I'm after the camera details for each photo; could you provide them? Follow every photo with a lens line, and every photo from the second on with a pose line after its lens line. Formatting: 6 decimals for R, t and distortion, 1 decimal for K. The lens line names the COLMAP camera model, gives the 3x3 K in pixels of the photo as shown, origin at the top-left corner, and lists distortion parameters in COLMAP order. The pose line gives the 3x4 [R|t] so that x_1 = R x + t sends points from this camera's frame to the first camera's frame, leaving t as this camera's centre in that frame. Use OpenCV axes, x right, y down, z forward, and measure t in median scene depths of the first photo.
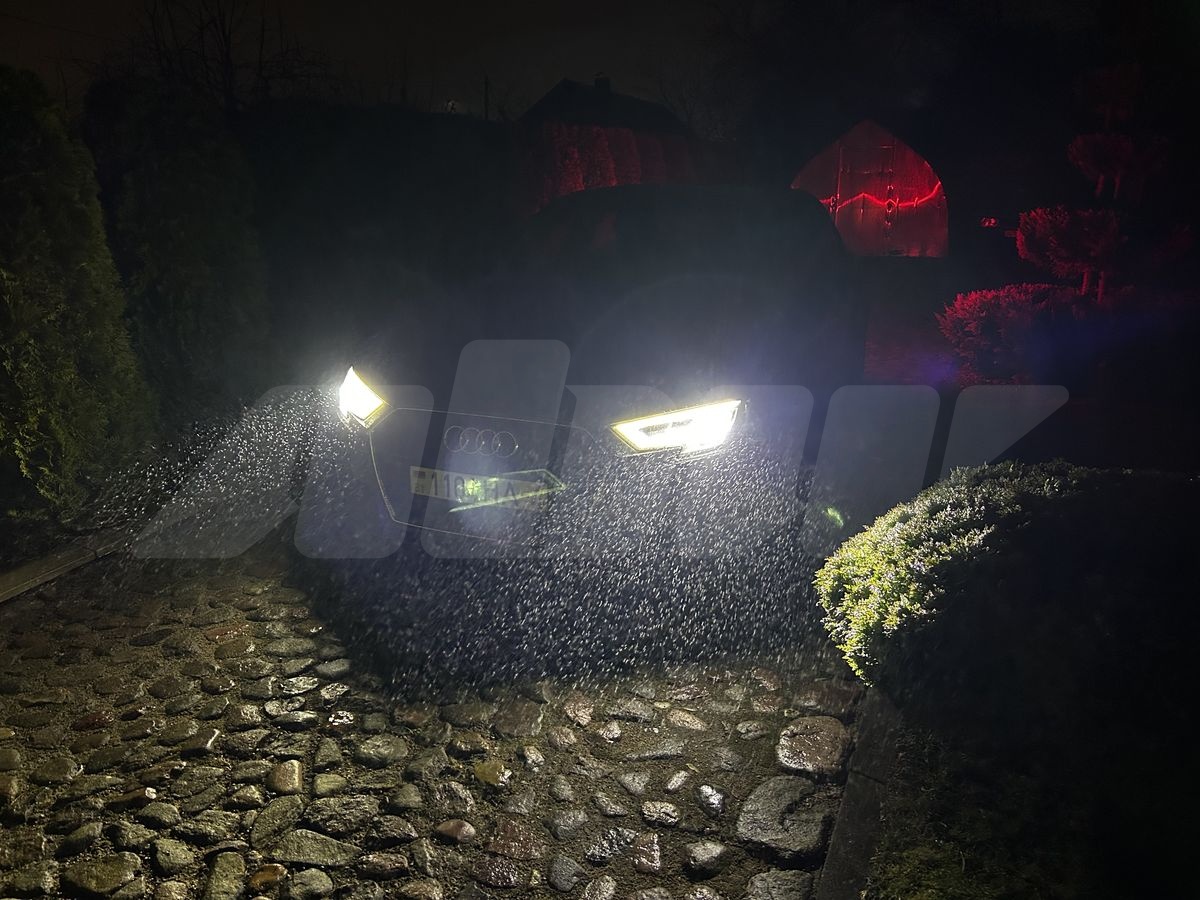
lens RADIAL K [[896.7, 0, 596.7], [0, 896.7, 449.3], [0, 0, 1]] dist [0.075192, -0.077753]
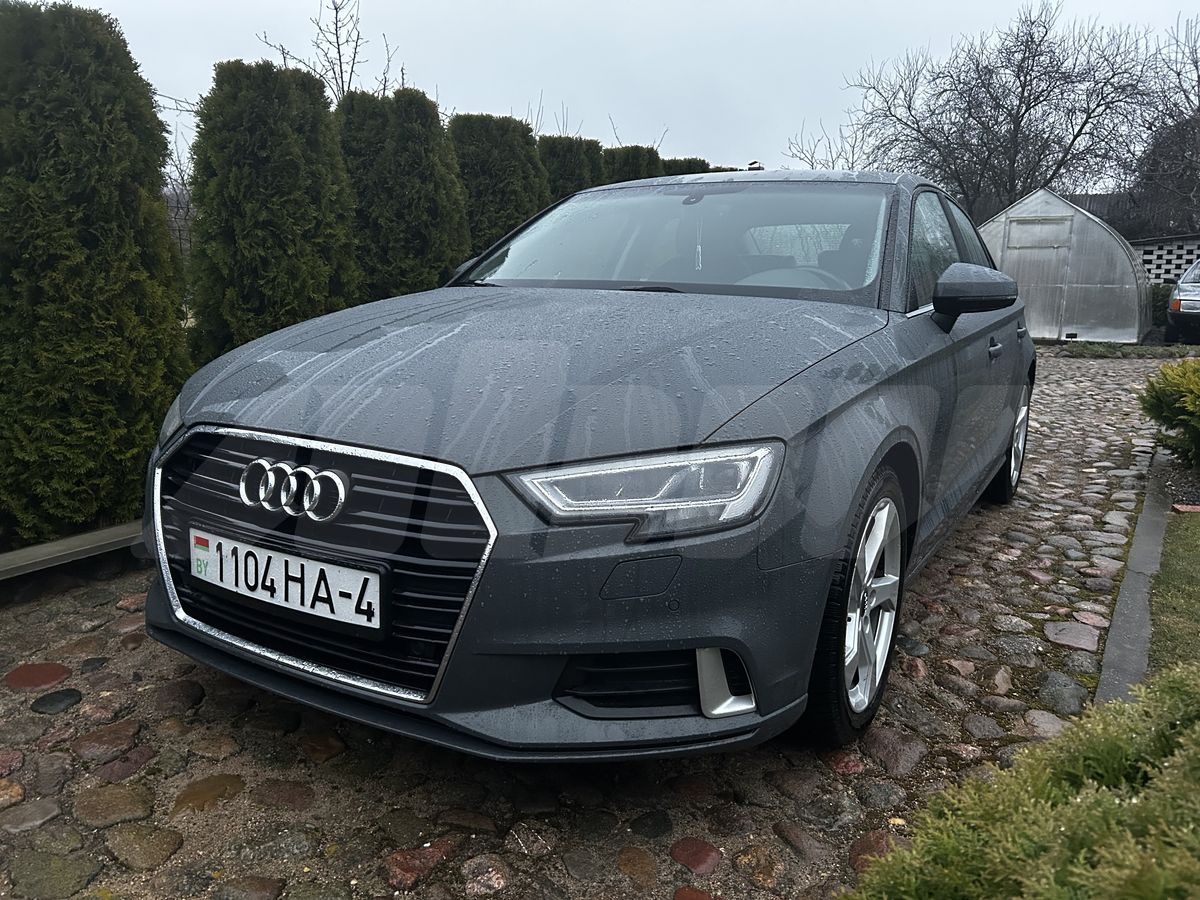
lens RADIAL K [[906.3, 0, 600.0], [0, 906.3, 450.0], [0, 0, 1]] dist [0.031547, 0.002249]
pose [[0.986575, 0.049869, -0.155505, 0.200058], [-0.064720, 0.993658, -0.091948, 0.007472], [0.149934, 0.100778, 0.983546, 0.620054]]
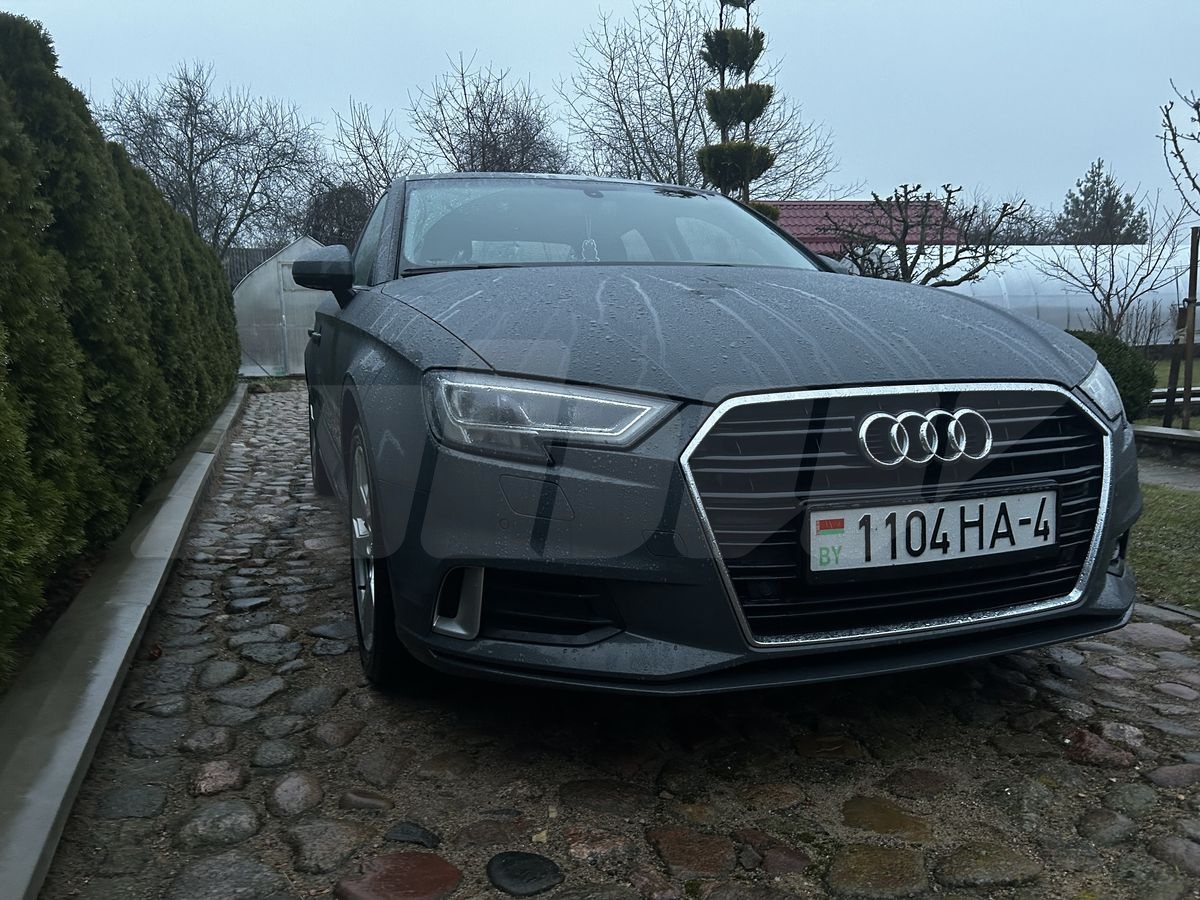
lens RADIAL K [[885.0, 0, 600.0], [0, 885.0, 450.0], [0, 0, 1]] dist [0.065651, -0.072322]
pose [[0.753271, -0.100298, 0.650018, -0.816862], [0.199821, 0.976488, -0.080890, 0.002217], [-0.626621, 0.190819, 0.755602, 0.970320]]
